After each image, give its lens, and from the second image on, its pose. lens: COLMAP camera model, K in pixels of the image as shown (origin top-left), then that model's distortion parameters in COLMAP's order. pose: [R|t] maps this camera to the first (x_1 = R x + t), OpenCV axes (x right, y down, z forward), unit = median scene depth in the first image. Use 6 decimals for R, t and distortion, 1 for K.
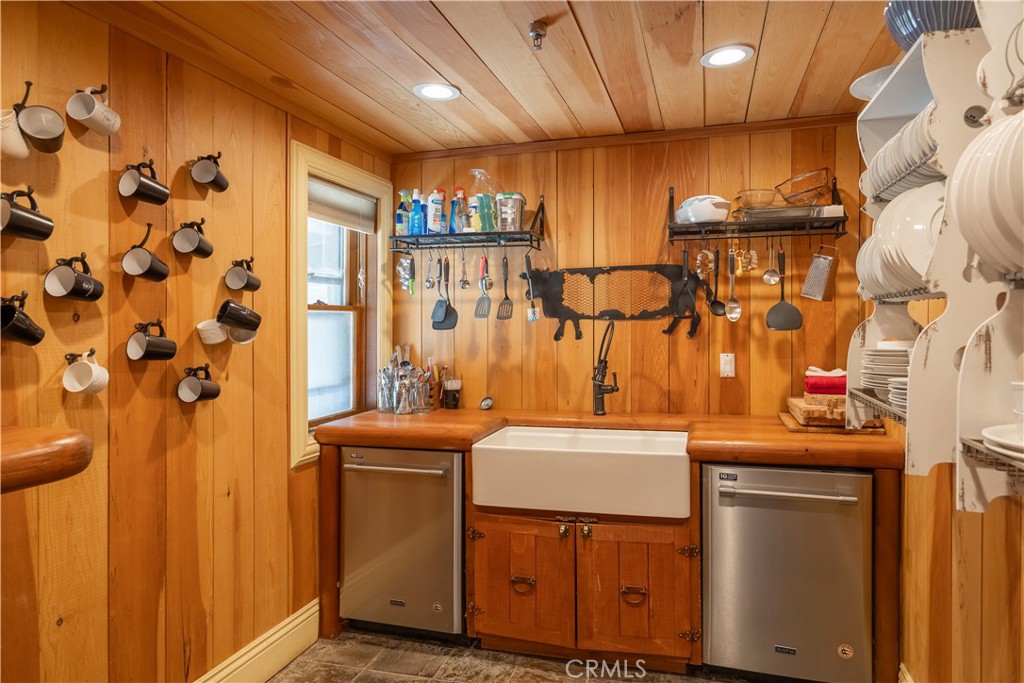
lens RADIAL K [[597.6, 0, 514.4], [0, 597.6, 333.3], [0, 0, 1]] dist [0.001512, 0.000104]
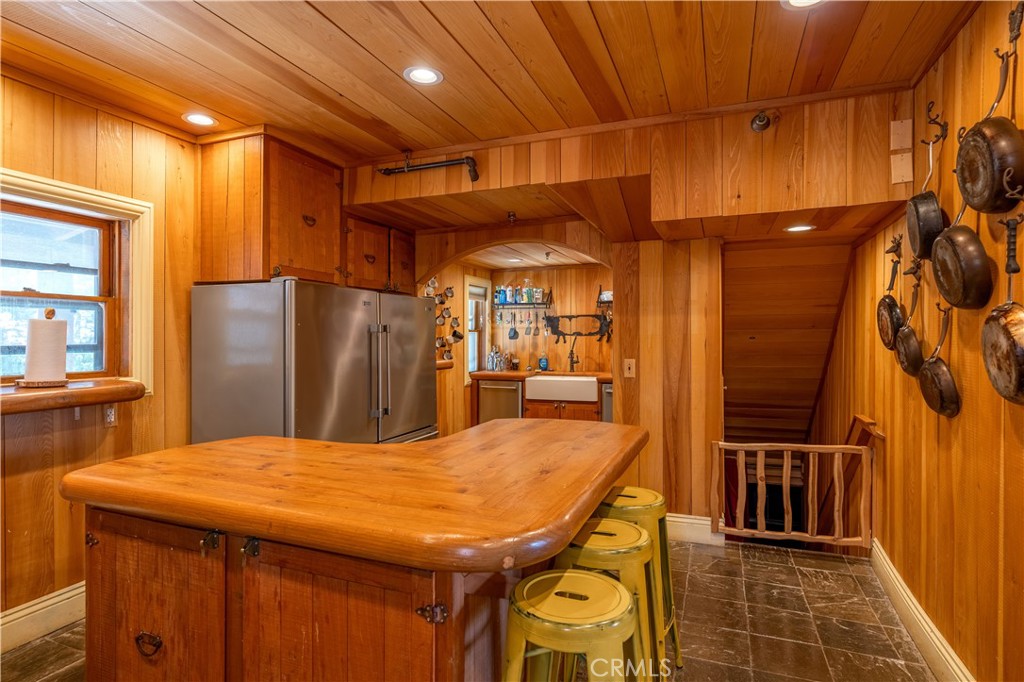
lens RADIAL K [[551.5, 0, 512.0], [0, 551.5, 342.2], [0, 0, 1]] dist [-0.001782, -0.000025]
pose [[0.998848, 0.003687, -0.047838, -0.006427], [-0.004031, 0.999967, -0.007092, 0.023678], [0.047810, 0.007277, 0.998830, -1.412698]]
